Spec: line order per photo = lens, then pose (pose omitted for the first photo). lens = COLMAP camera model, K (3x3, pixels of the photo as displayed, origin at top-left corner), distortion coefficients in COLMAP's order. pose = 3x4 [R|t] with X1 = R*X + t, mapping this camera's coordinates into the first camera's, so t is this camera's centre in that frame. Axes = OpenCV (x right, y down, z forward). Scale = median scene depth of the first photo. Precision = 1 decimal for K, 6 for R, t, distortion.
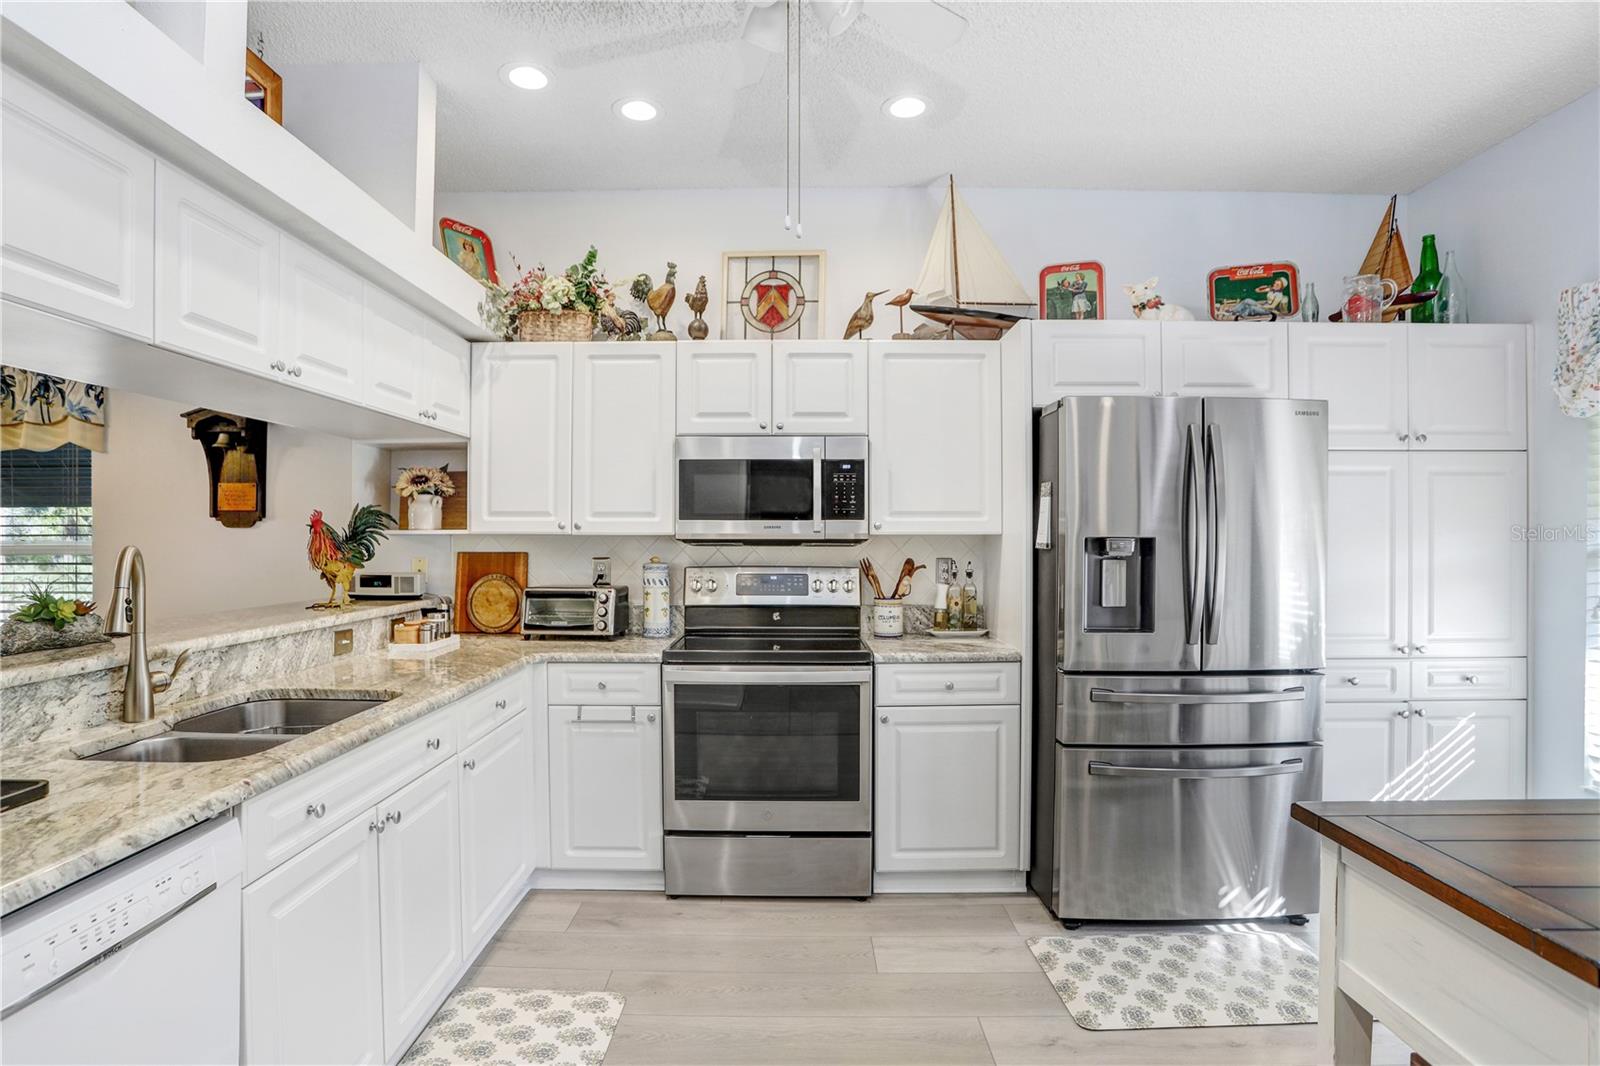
lens RADIAL K [[797.0, 0, 798.6], [0, 797.0, 531.7], [0, 0, 1]] dist [-0.027666, 0.000048]
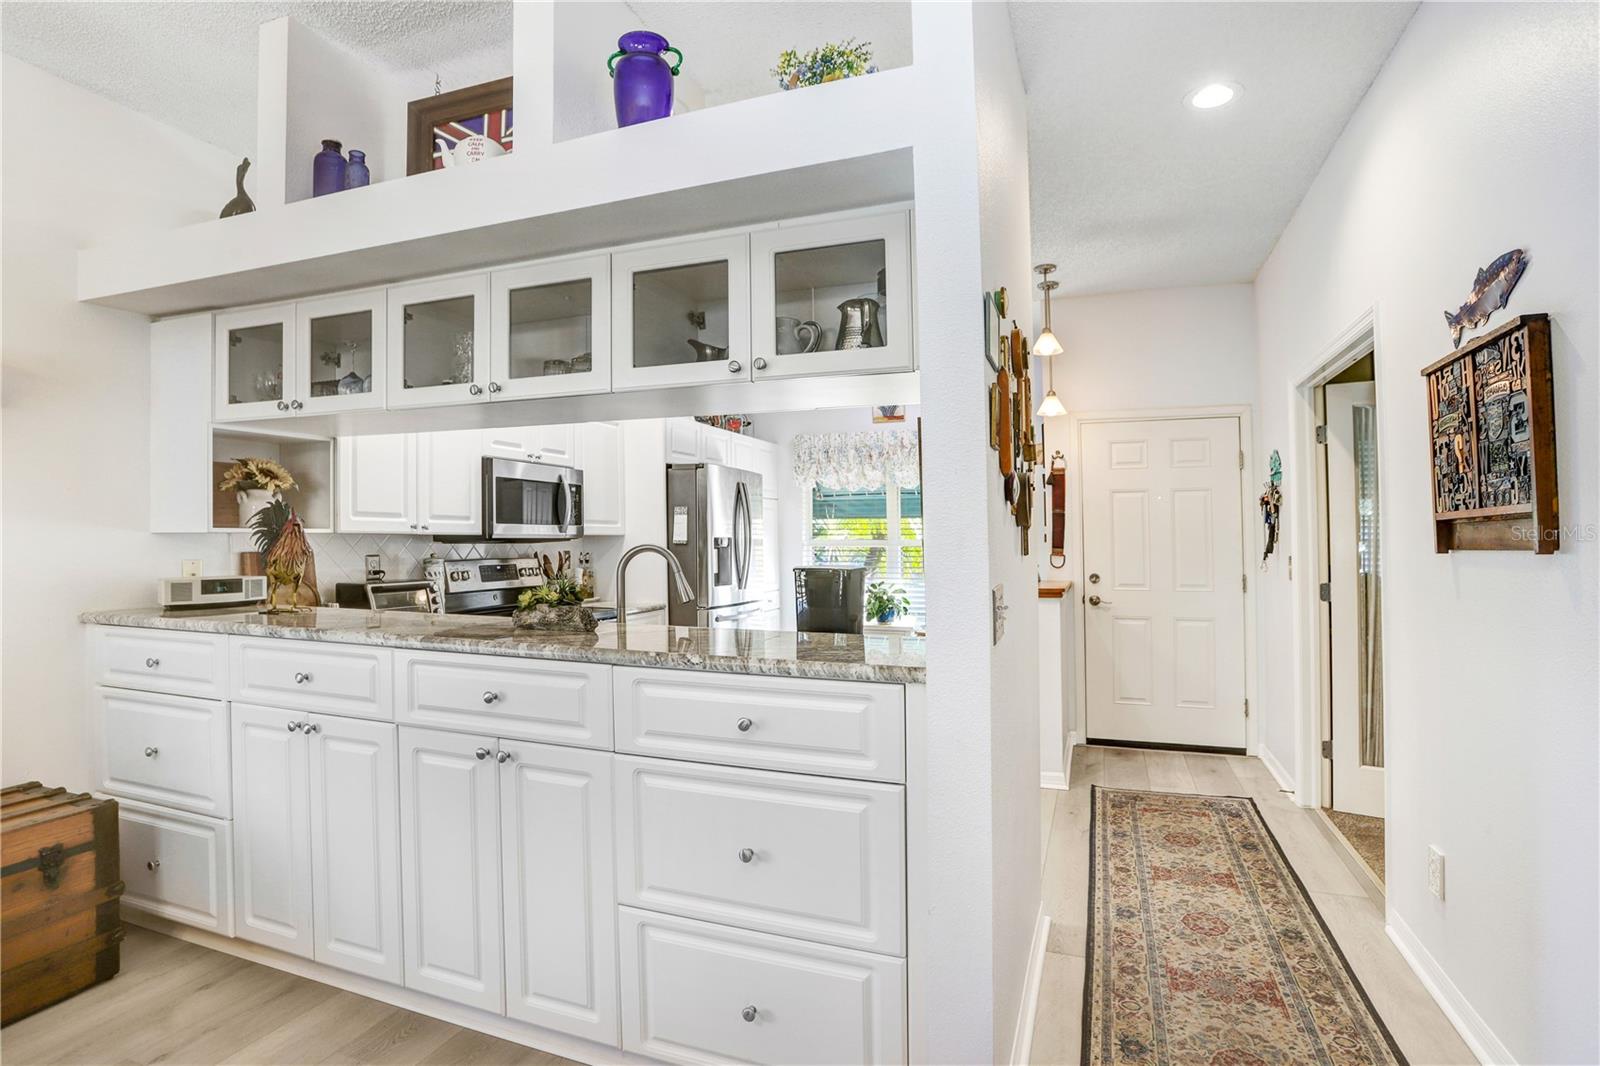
lens RADIAL K [[797.0, 0, 796.8], [0, 797.0, 530.8], [0, 0, 1]] dist [-0.027666, 0.000048]
pose [[0.344234, 0.002008, 0.938882, -1.171370], [0.004670, 0.999982, -0.003851, 0.006113], [-0.938872, 0.005710, 0.344218, 0.088467]]
